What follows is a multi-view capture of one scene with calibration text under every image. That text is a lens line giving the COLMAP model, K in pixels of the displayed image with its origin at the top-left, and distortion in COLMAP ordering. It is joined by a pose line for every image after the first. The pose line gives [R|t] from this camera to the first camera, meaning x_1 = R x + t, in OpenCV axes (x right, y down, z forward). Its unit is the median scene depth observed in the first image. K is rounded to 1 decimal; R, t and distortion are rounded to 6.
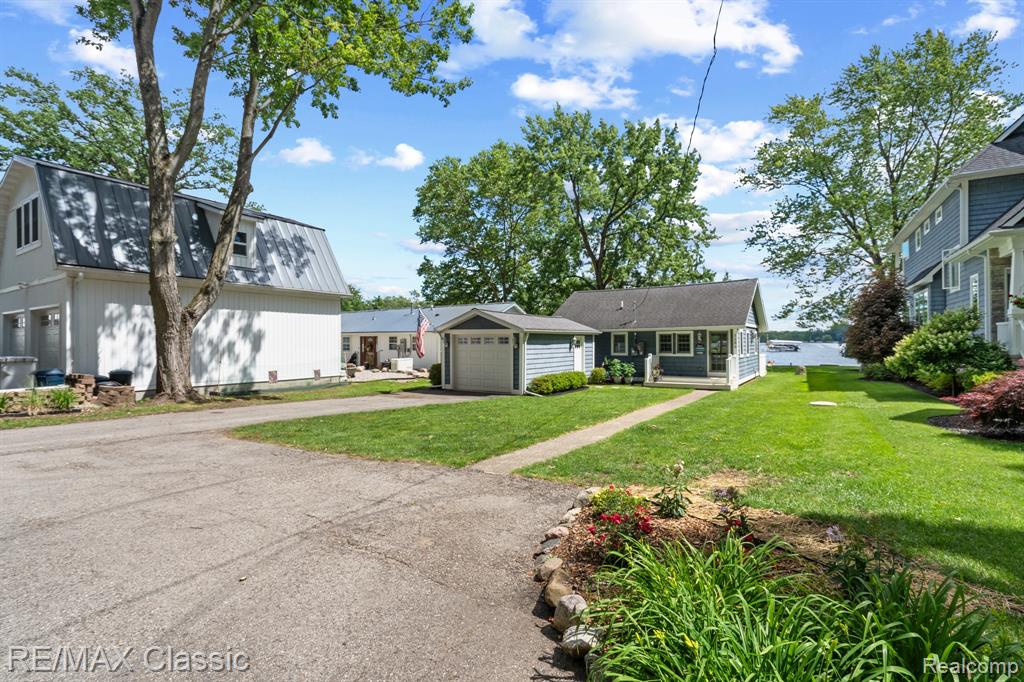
lens RADIAL K [[472.2, 0, 512.0], [0, 472.2, 341.0], [0, 0, 1]] dist [-0.000276, 0.000031]
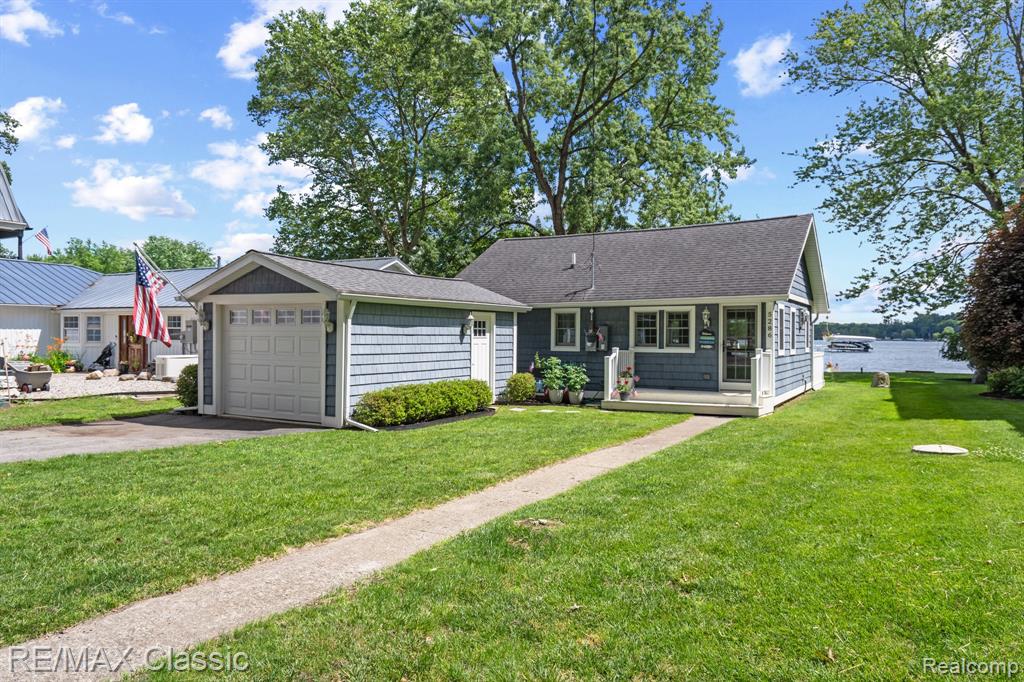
lens RADIAL K [[700.6, 0, 512.0], [0, 700.6, 341.0], [0, 0, 1]] dist [0.021922, -0.001238]
pose [[0.997088, 0.008252, 0.075809, 0.110206], [-0.008992, 0.999915, 0.009435, 0.012588], [-0.075725, -0.010090, 0.997078, 0.205843]]
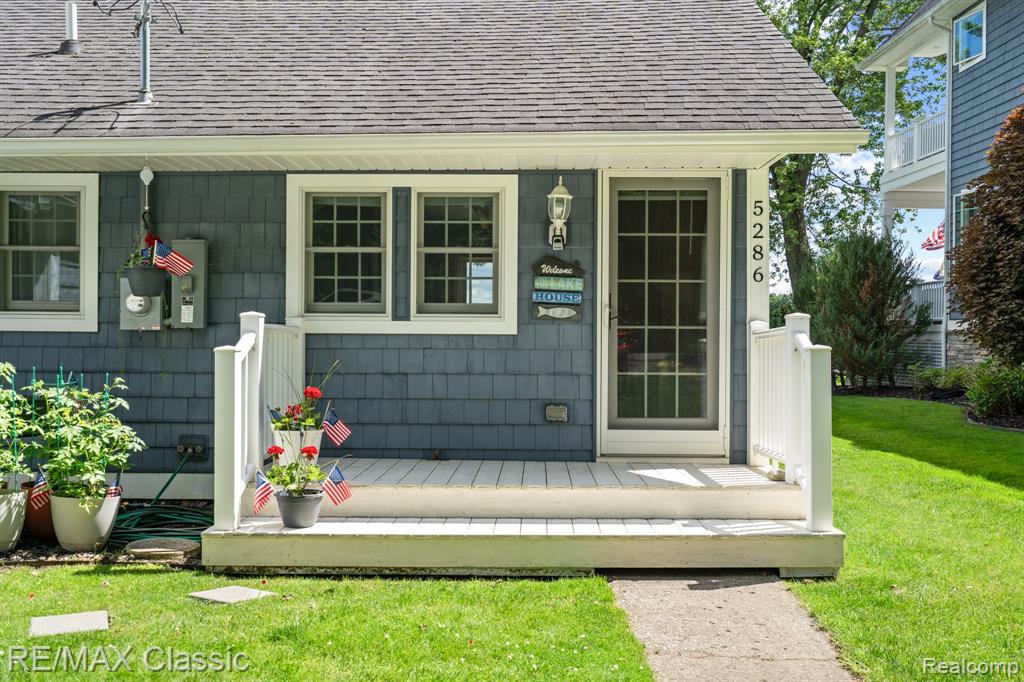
lens RADIAL K [[998.3, 0, 512.0], [0, 998.3, 341.0], [0, 0, 1]] dist [0.004241, 0.002948]
pose [[0.836757, 0.003967, 0.547559, 0.190165], [-0.013446, 0.999821, 0.013303, 0.029418], [-0.547409, -0.018494, 0.836661, 0.692919]]
